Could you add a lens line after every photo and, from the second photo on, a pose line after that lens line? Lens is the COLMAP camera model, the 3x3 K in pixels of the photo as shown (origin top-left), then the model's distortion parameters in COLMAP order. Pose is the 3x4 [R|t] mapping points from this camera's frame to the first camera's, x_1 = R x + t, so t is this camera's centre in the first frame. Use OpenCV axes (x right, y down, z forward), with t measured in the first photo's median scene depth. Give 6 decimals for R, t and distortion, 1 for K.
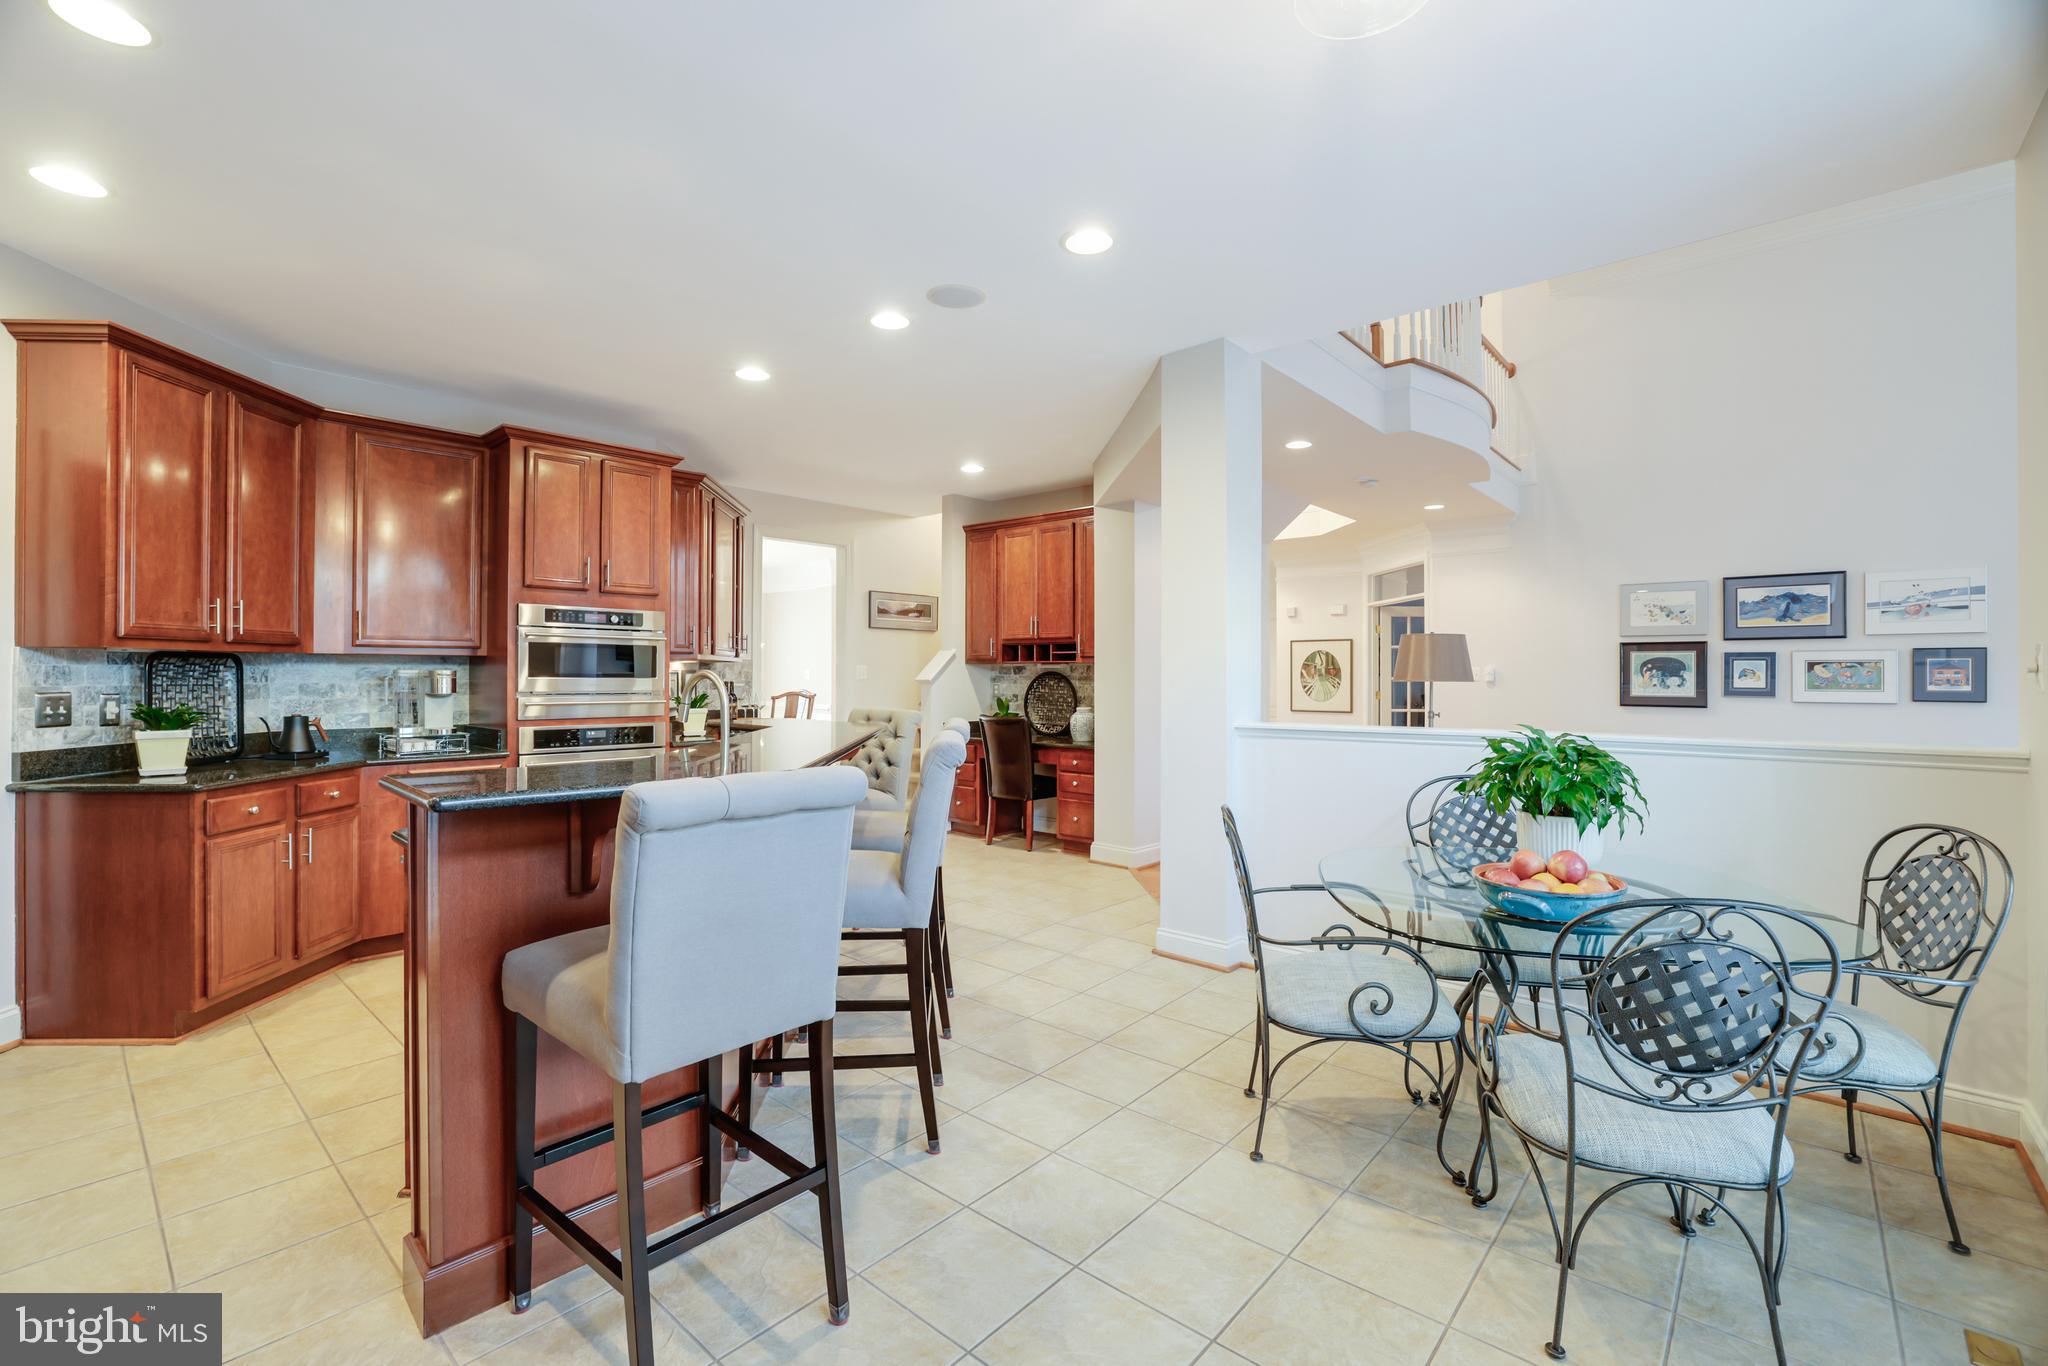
lens RADIAL K [[895.2, 0, 1013.2], [0, 895.2, 674.6], [0, 0, 1]] dist [-0.032173, 0.009089]
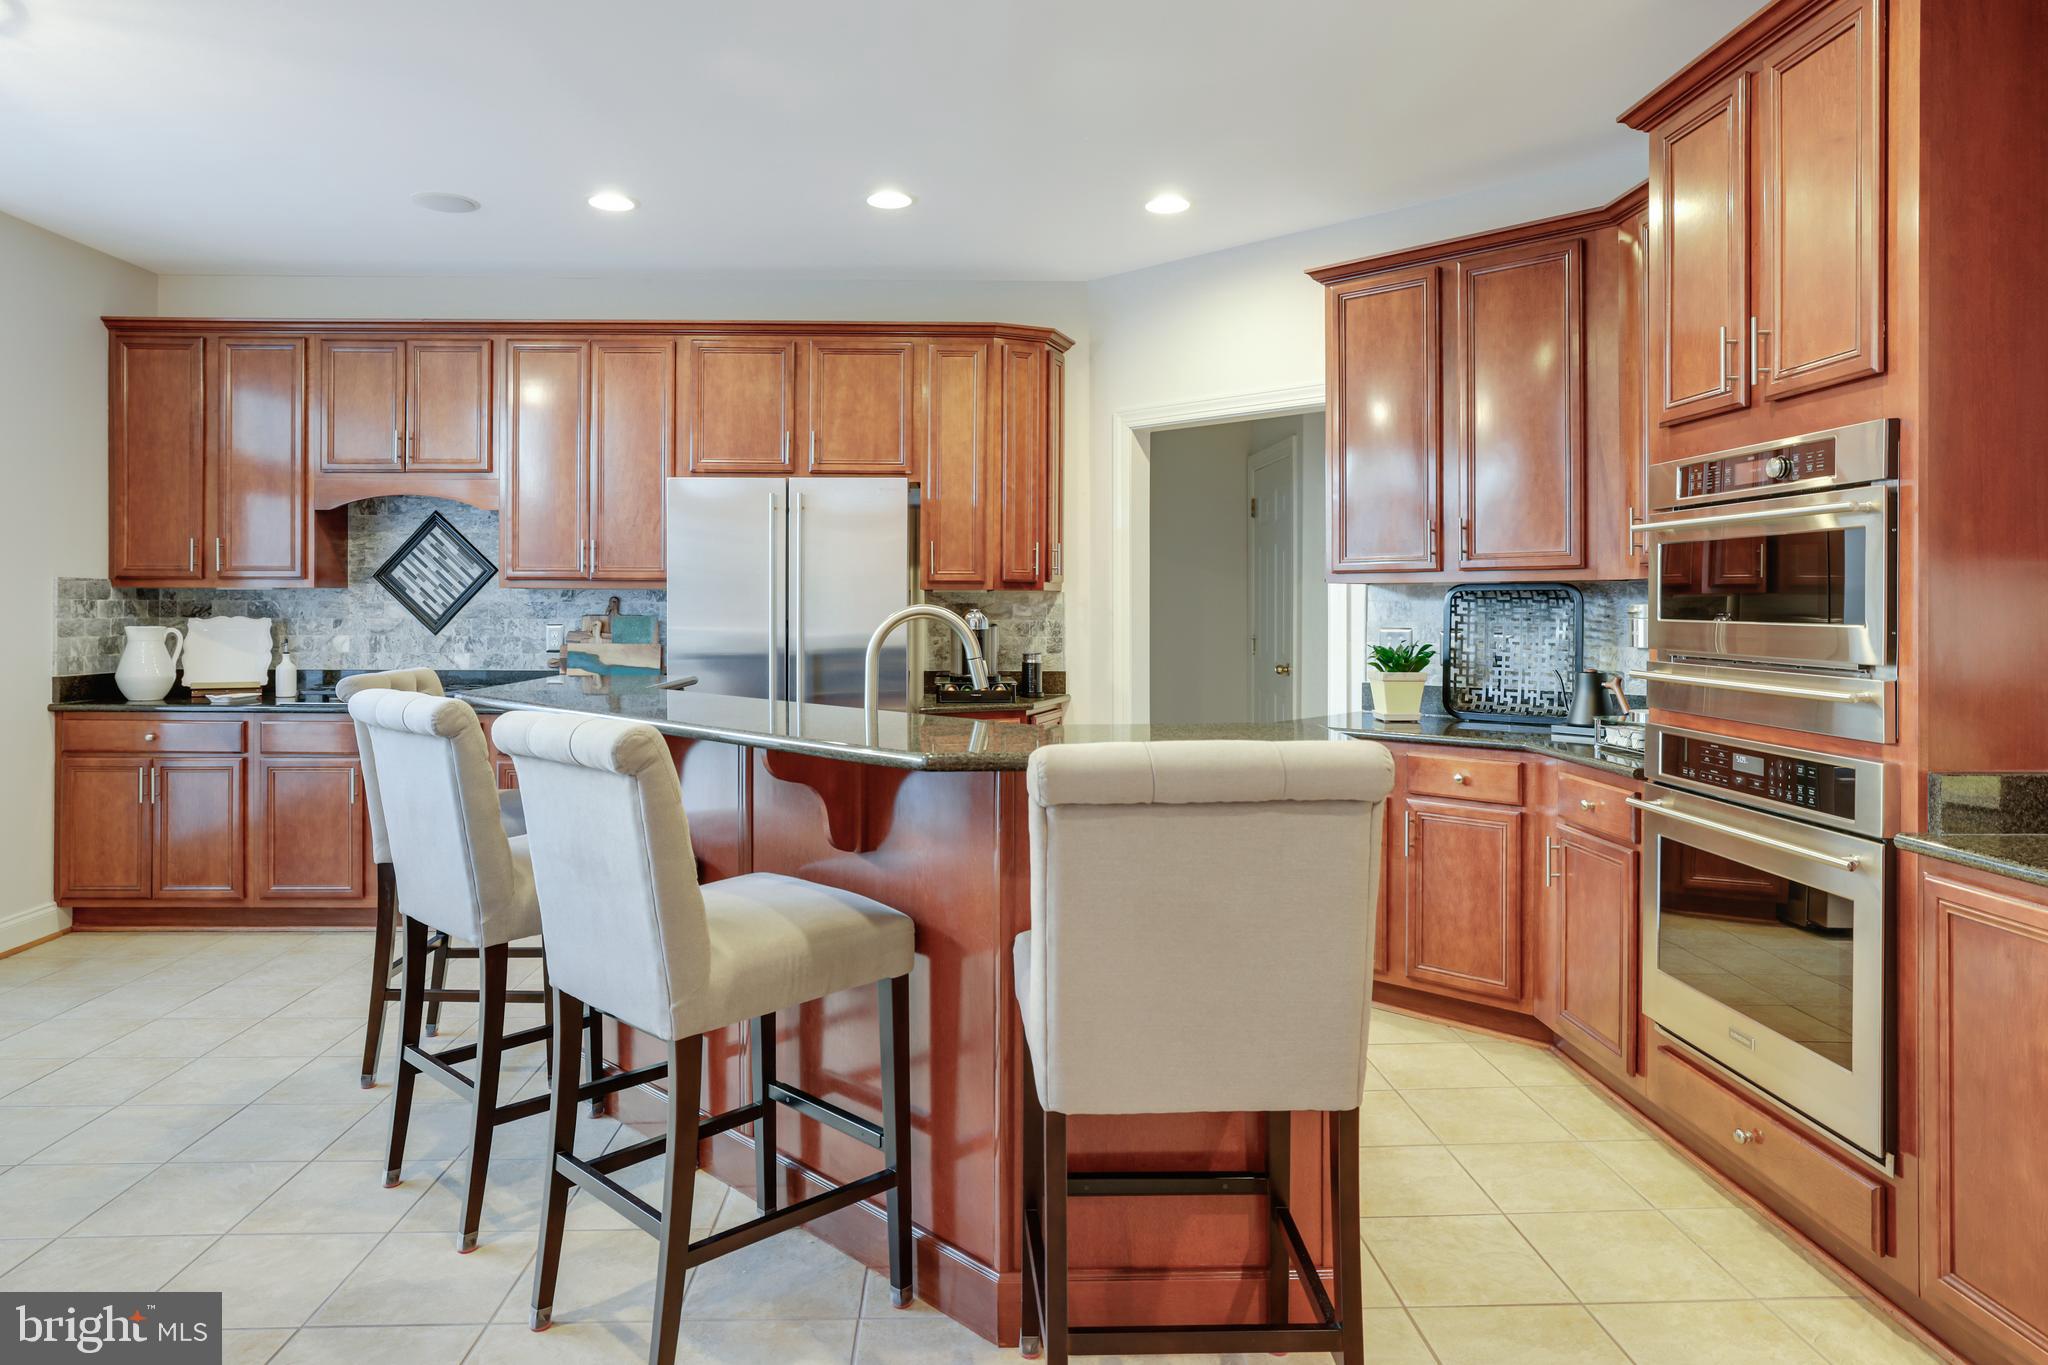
lens RADIAL K [[1245.9, 0, 1008.3], [0, 1245.9, 620.8], [0, 0, 1]] dist [-0.020978, 0.001910]
pose [[-0.723881, 0.006769, -0.689892, 0.157174], [-0.001977, 0.999927, 0.011886, -0.002794], [0.689922, 0.009968, -0.723815, 1.231001]]
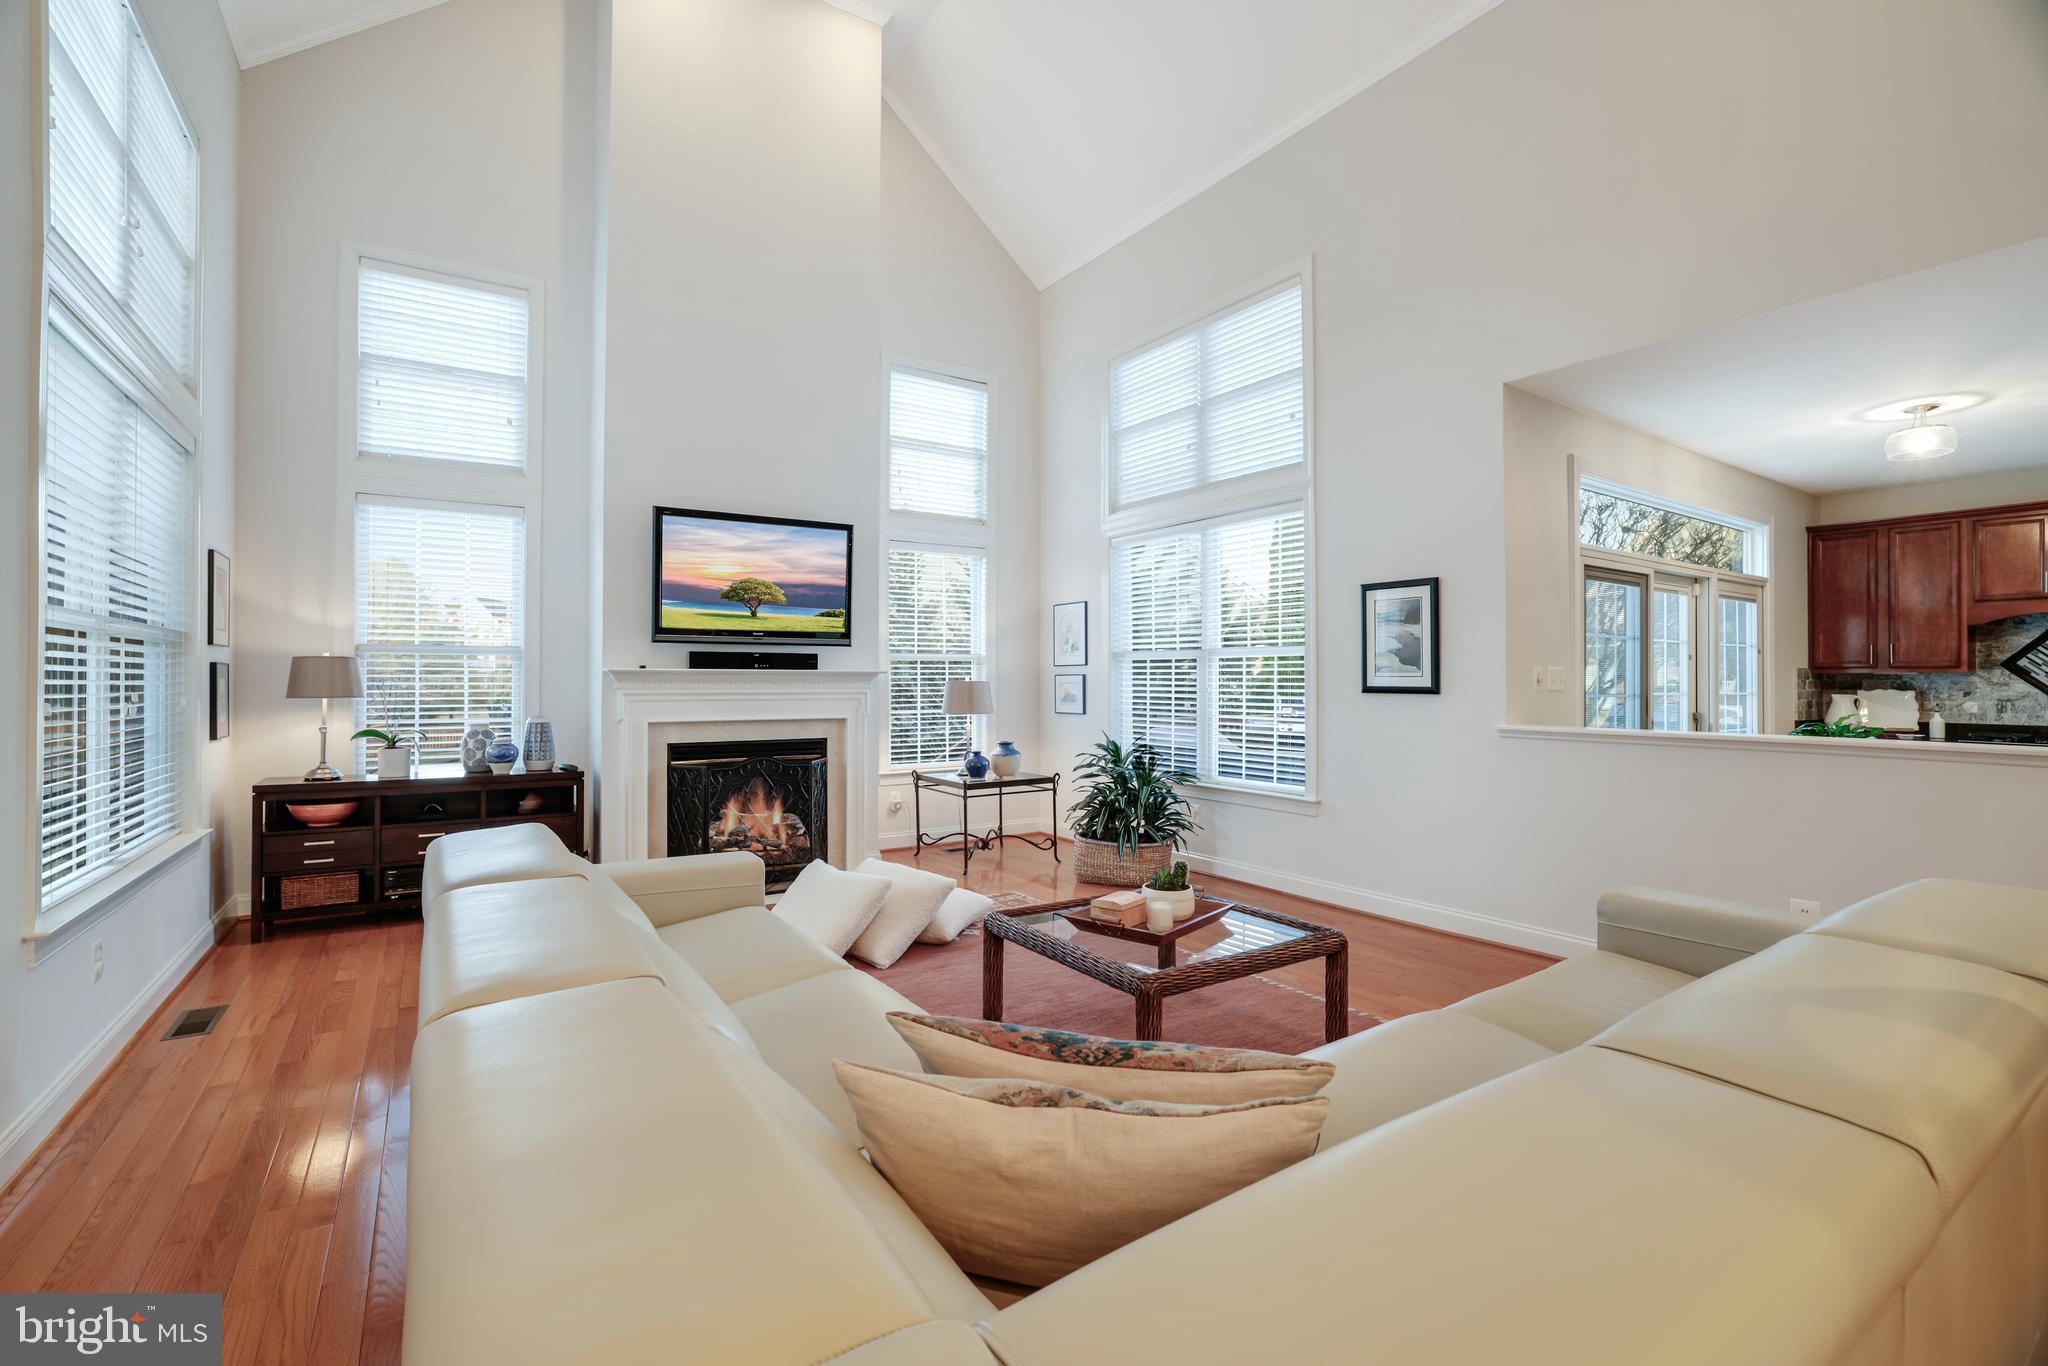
lens RADIAL K [[895.2, 0, 994.7], [0, 895.2, 679.6], [0, 0, 1]] dist [-0.032173, 0.009089]
pose [[-0.962297, -0.003310, 0.271981, 0.889287], [-0.004299, 0.999986, -0.003041, 0.002858], [-0.271967, -0.004096, -0.962298, 1.639346]]
